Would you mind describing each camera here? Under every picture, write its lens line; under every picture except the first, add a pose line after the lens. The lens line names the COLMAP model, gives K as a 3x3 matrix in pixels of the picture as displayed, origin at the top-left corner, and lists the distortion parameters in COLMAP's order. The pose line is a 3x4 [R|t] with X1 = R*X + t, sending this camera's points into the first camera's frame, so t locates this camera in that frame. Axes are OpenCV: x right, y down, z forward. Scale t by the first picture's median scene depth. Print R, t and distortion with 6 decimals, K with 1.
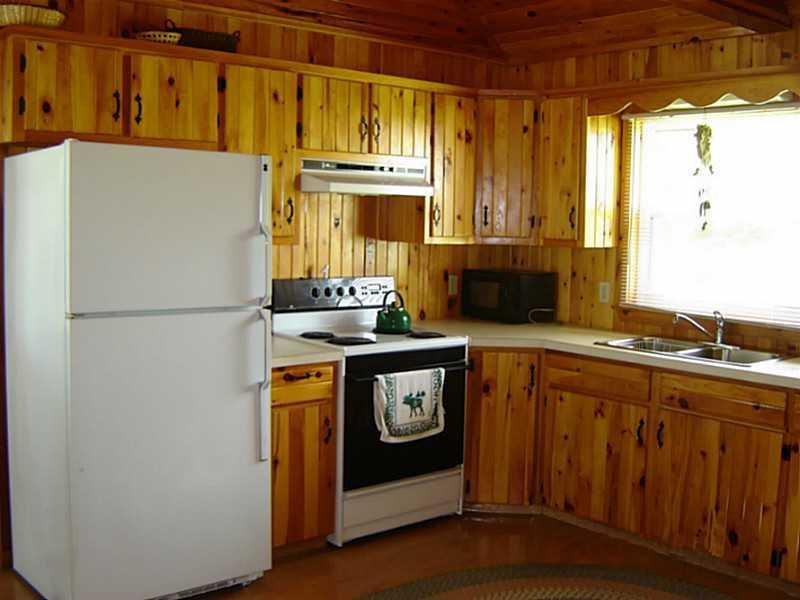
lens RADIAL K [[890.9, 0, 399.6], [0, 890.9, 290.5], [0, 0, 1]] dist [-0.127472, -0.015903]
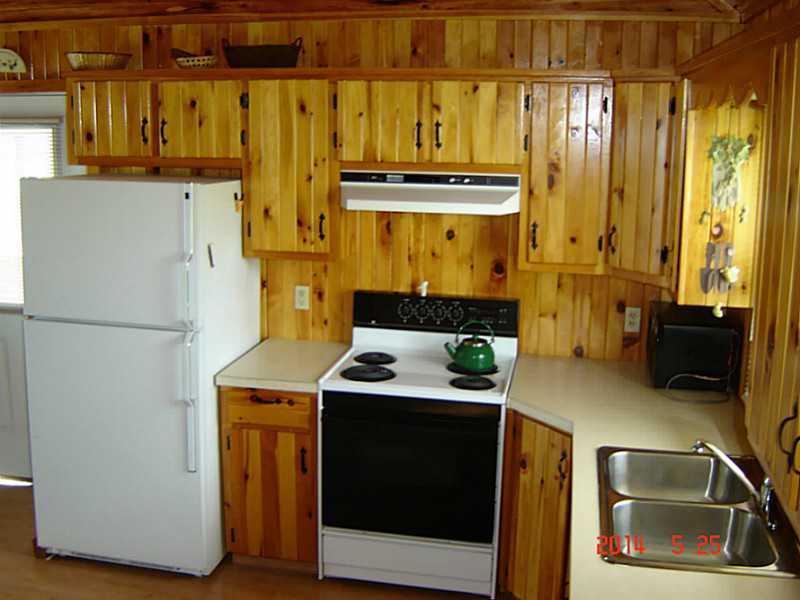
lens RADIAL K [[890.9, 0, 399.6], [0, 890.9, 290.5], [0, 0, 1]] dist [-0.127472, -0.015903]
pose [[0.620512, 0.138886, -0.771800, 0.691978], [-0.066133, 0.989954, 0.124974, -0.150504], [0.781403, -0.026506, 0.623463, 0.480074]]
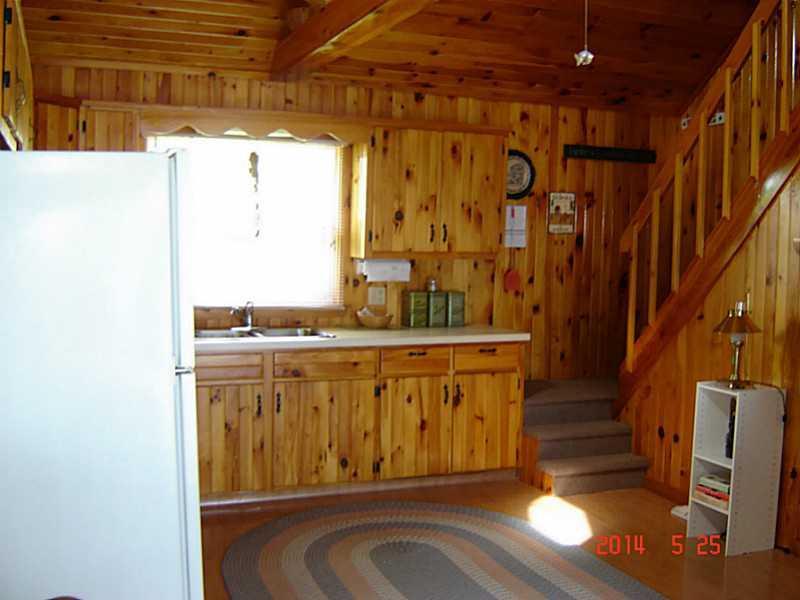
lens RADIAL K [[890.9, 0, 399.6], [0, 890.9, 290.5], [0, 0, 1]] dist [-0.127472, -0.015903]
pose [[0.320977, -0.081836, 0.943545, -0.785520], [0.061924, 0.995941, 0.065315, -0.063195], [-0.945060, 0.037464, 0.324742, 0.404759]]
